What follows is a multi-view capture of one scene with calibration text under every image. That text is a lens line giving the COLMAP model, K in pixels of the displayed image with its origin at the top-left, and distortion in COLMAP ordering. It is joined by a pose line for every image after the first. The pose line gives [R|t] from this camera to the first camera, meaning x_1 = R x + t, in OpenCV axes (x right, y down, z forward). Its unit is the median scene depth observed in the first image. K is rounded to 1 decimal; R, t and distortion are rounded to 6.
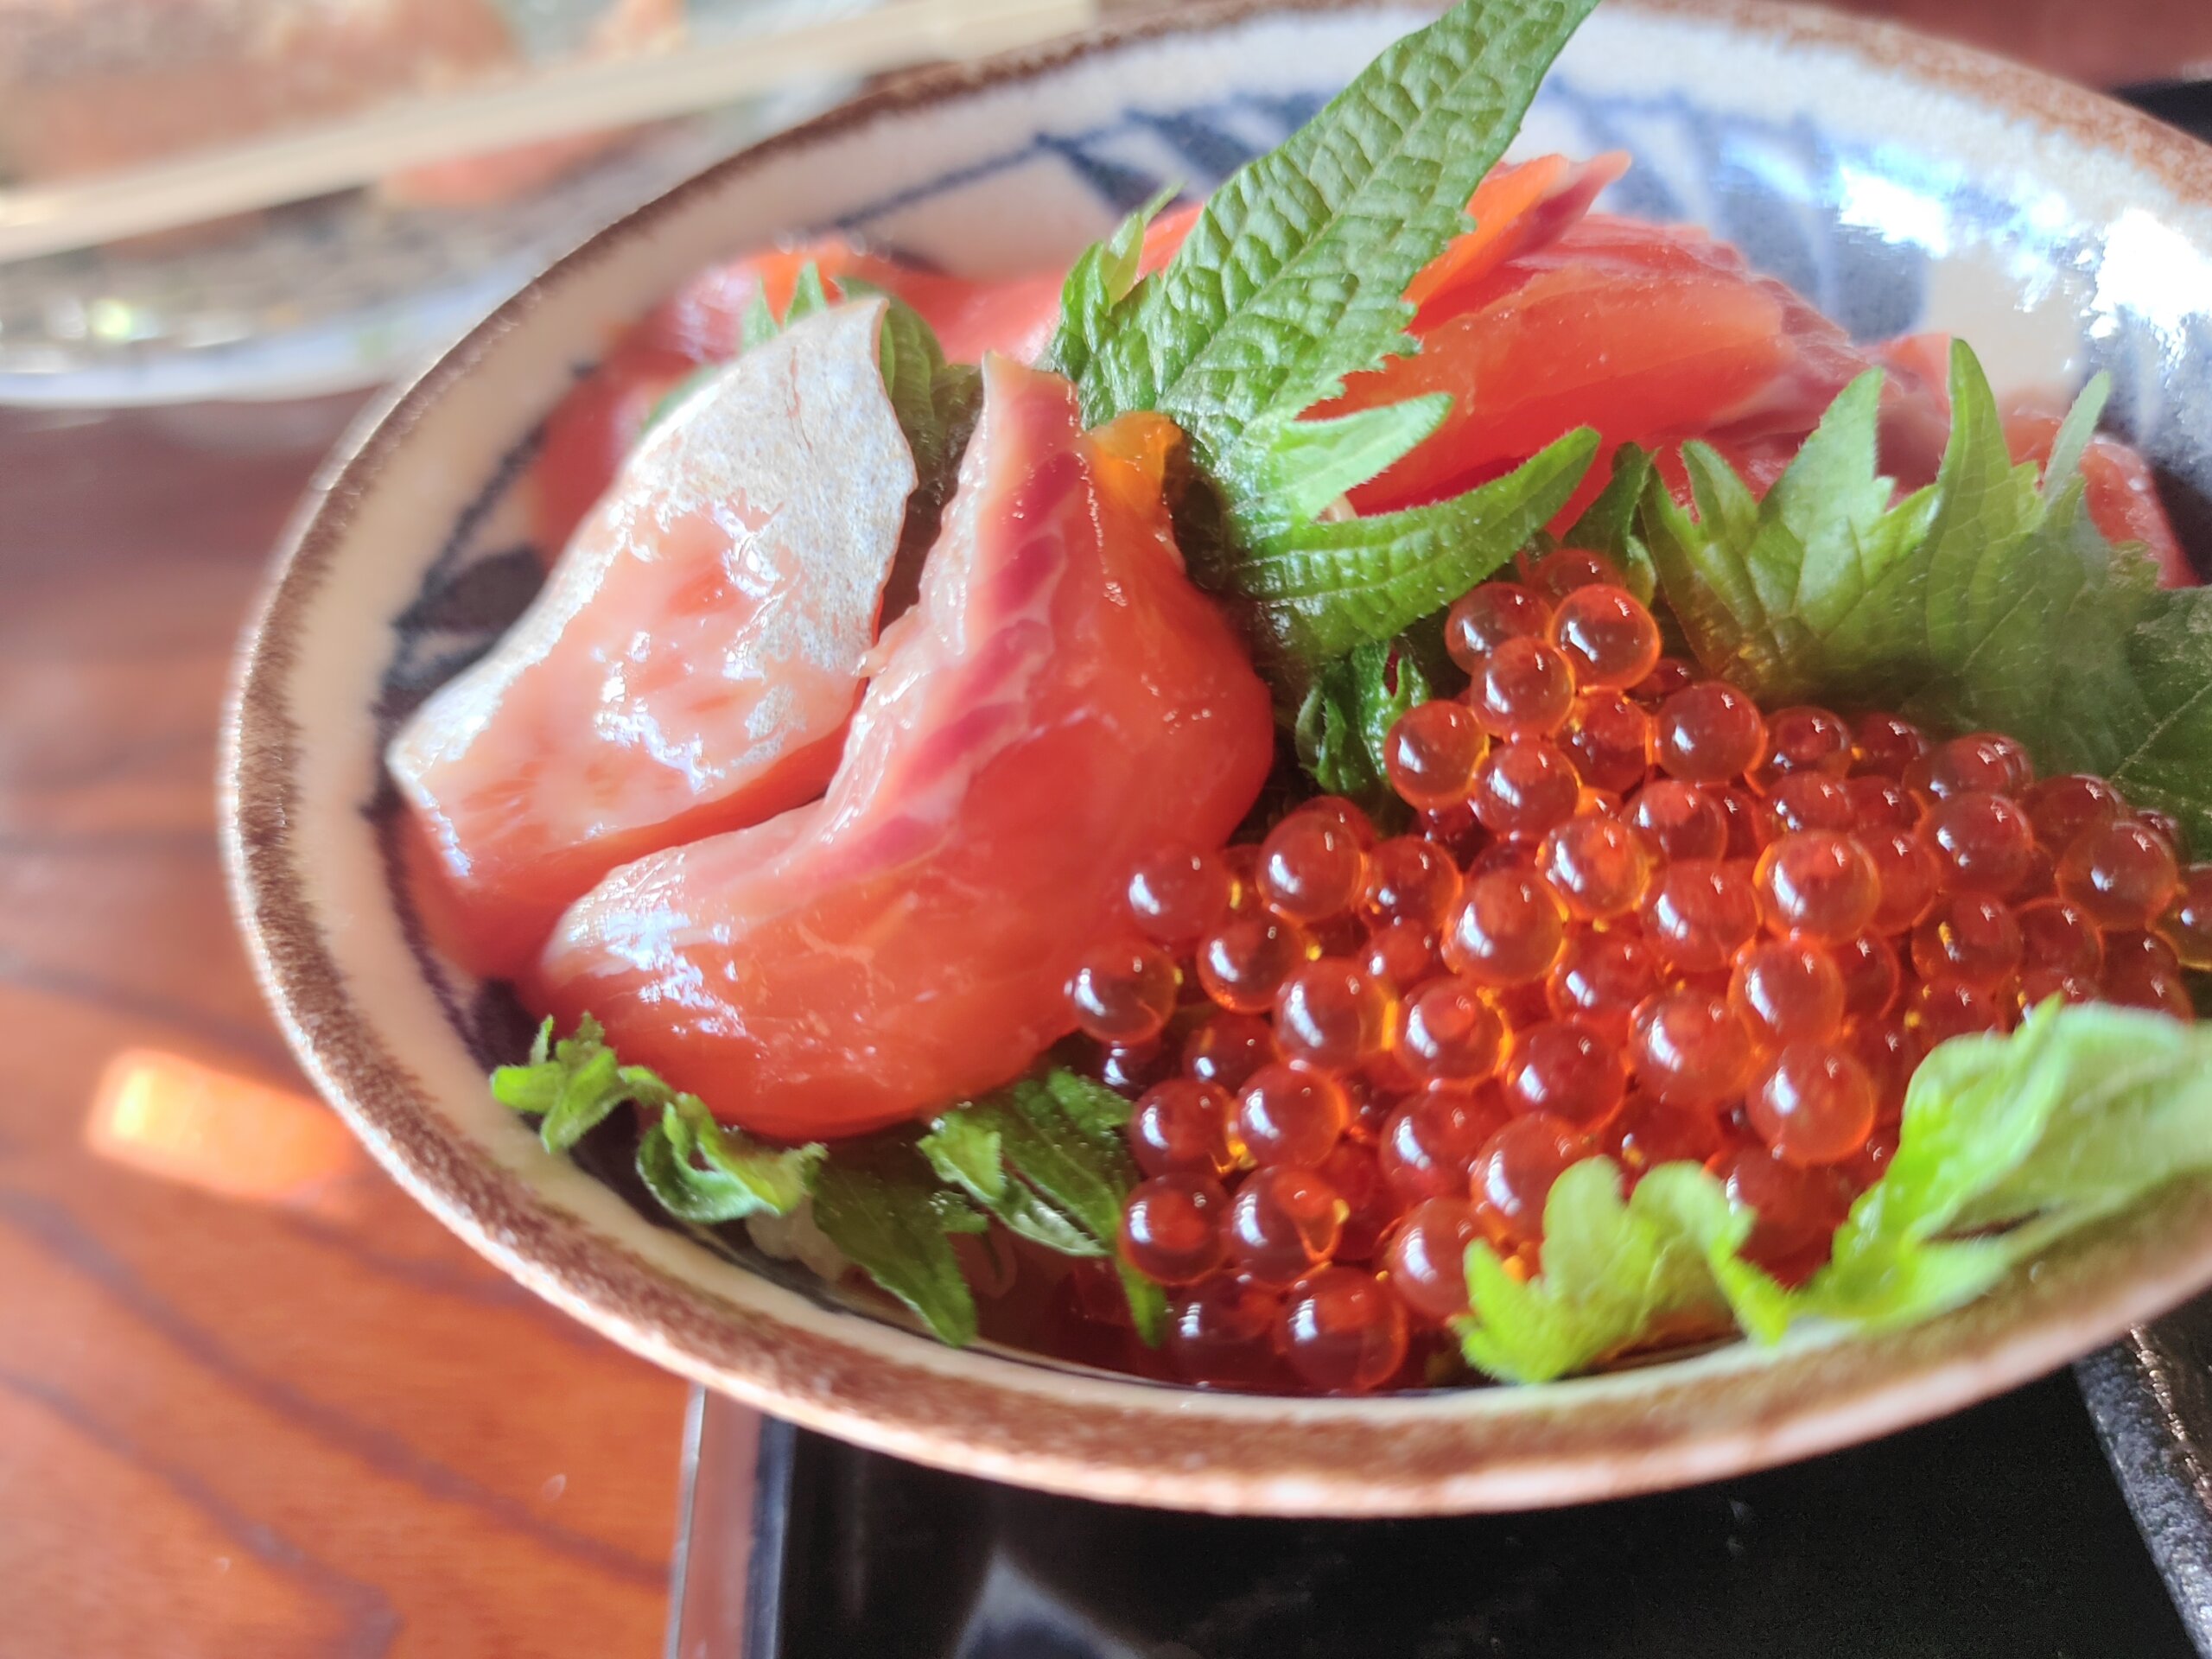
lens RADIAL K [[1735.6, 0, 1108.9], [0, 1735.6, 830.9], [0, 0, 1]] dist [0.007089, 0.001357]
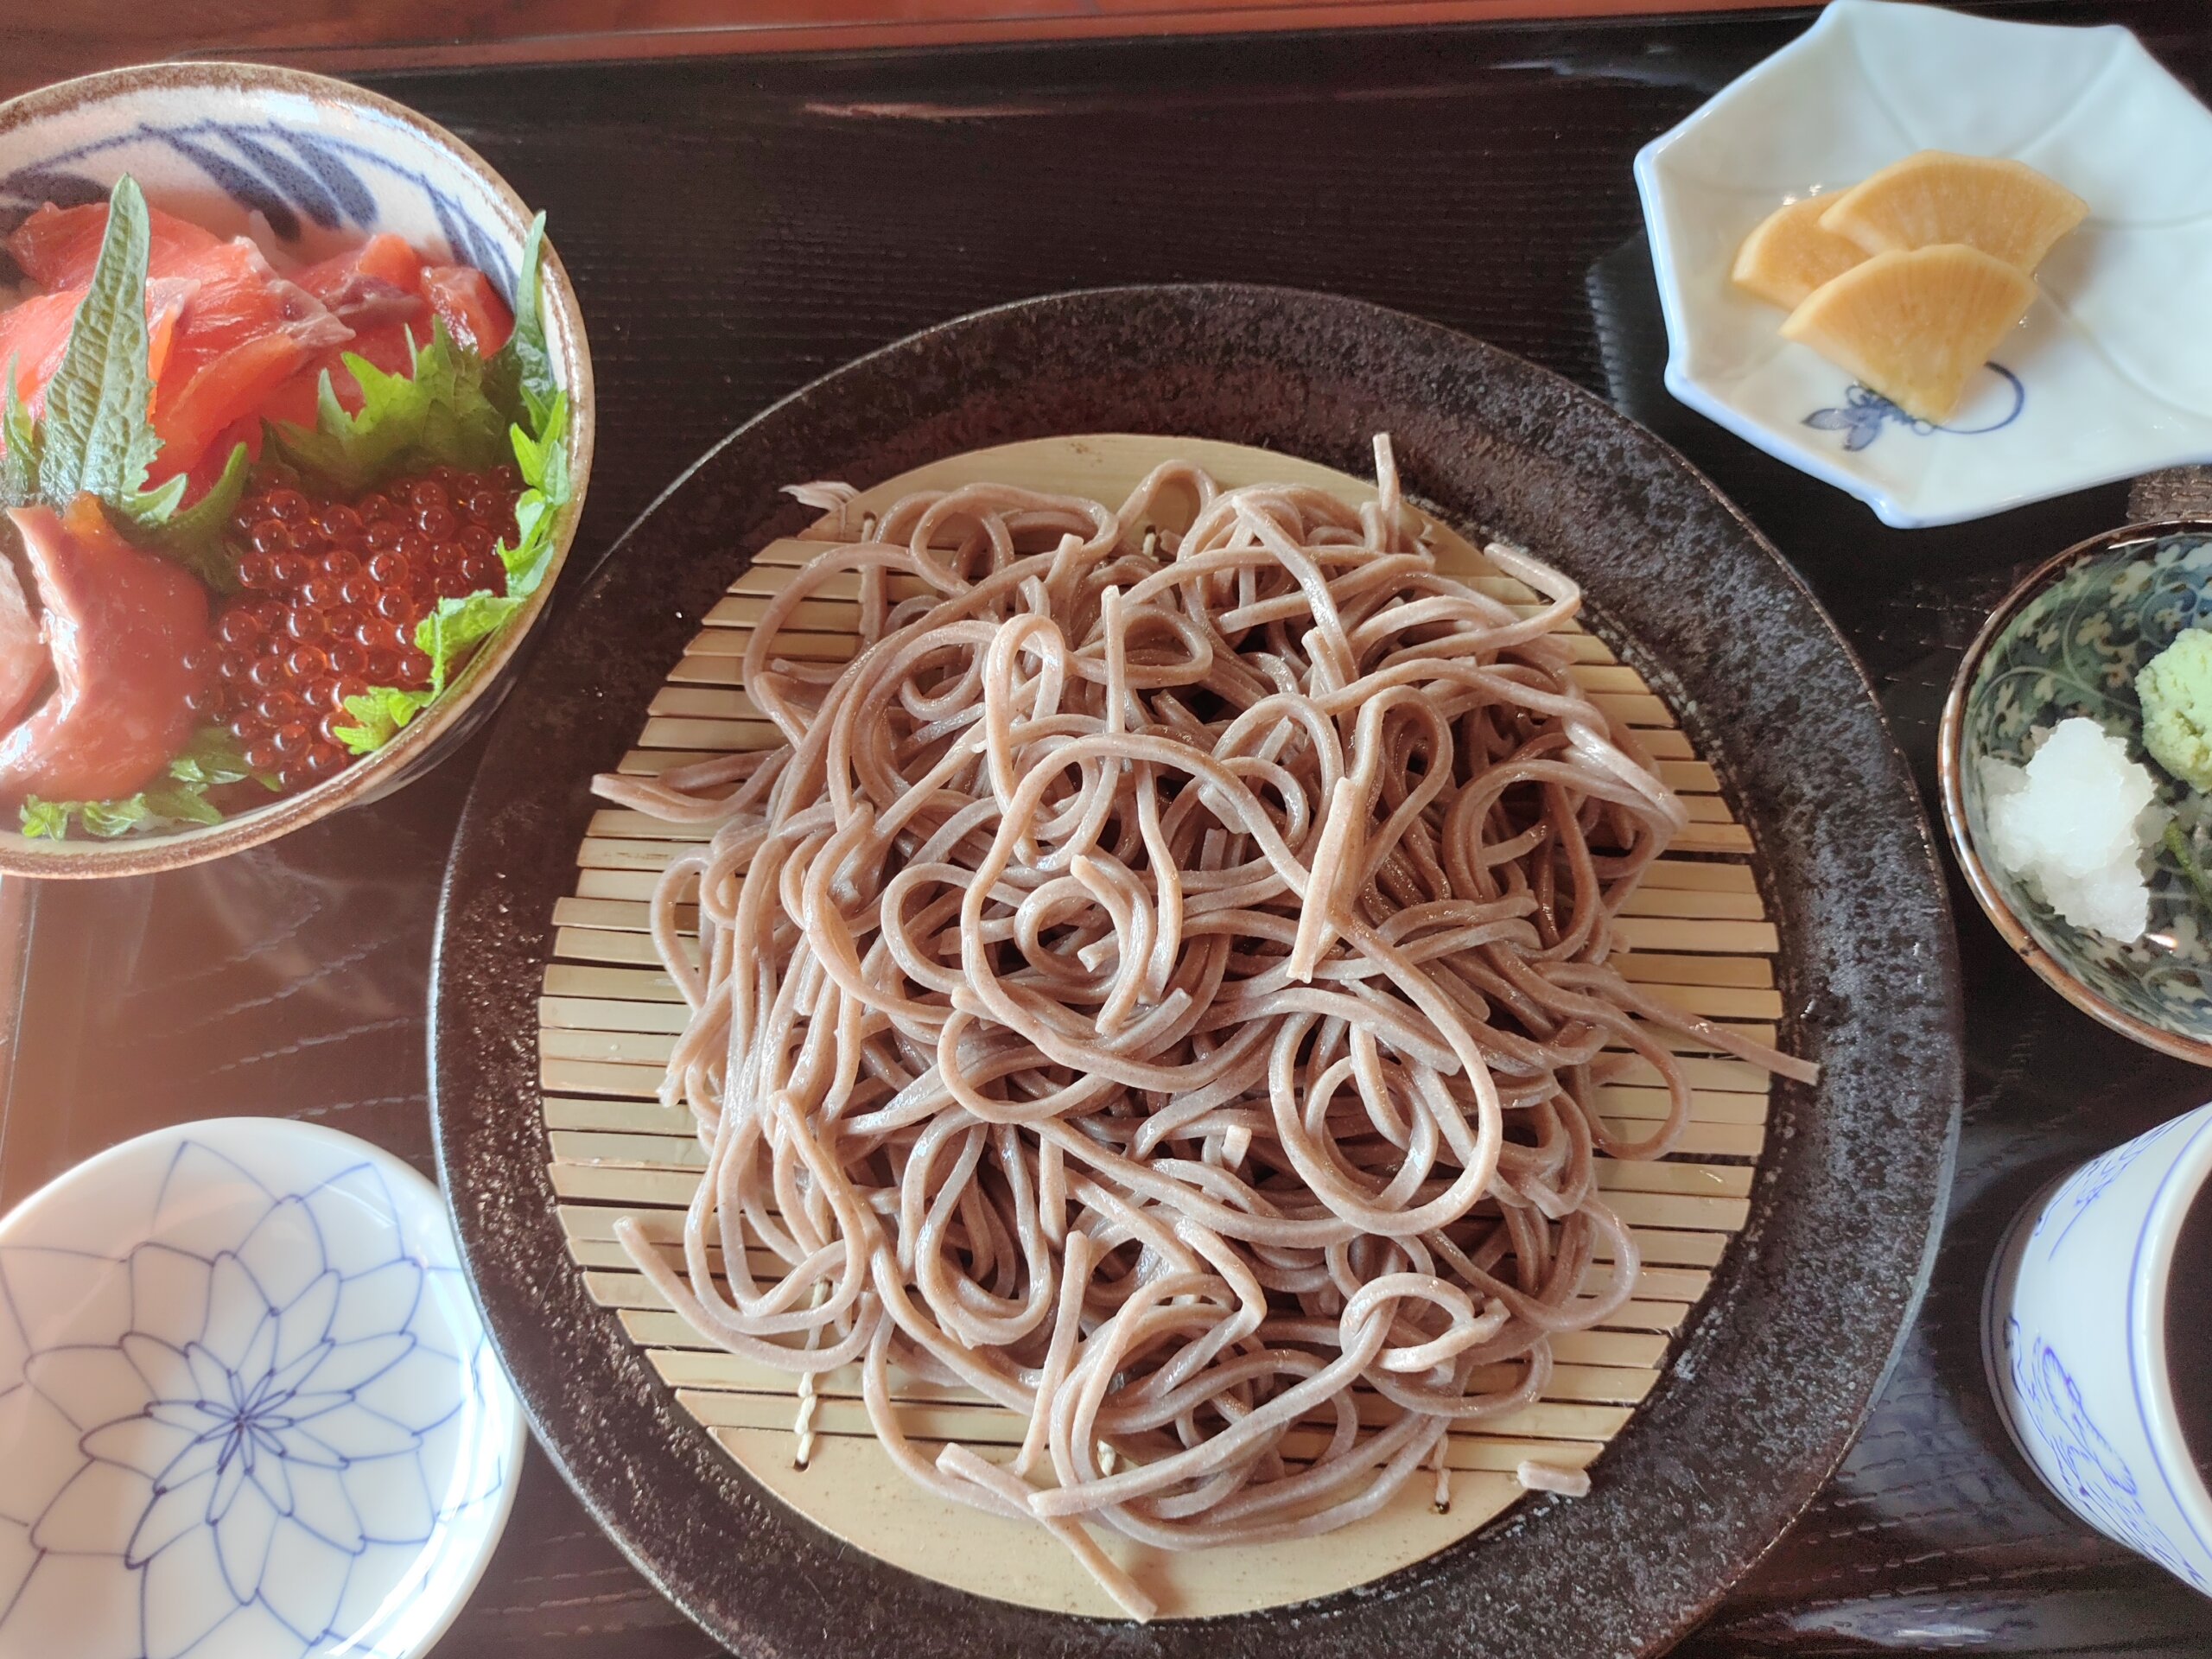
lens RADIAL K [[1735.6, 0, 1102.9], [0, 1735.6, 832.5], [0, 0, 1]] dist [0.007089, 0.001357]
pose [[0.820169, -0.514212, 0.250815, 0.414646], [0.354109, 0.800586, 0.483393, -0.629823], [-0.449366, -0.307648, 0.838703, -2.303005]]
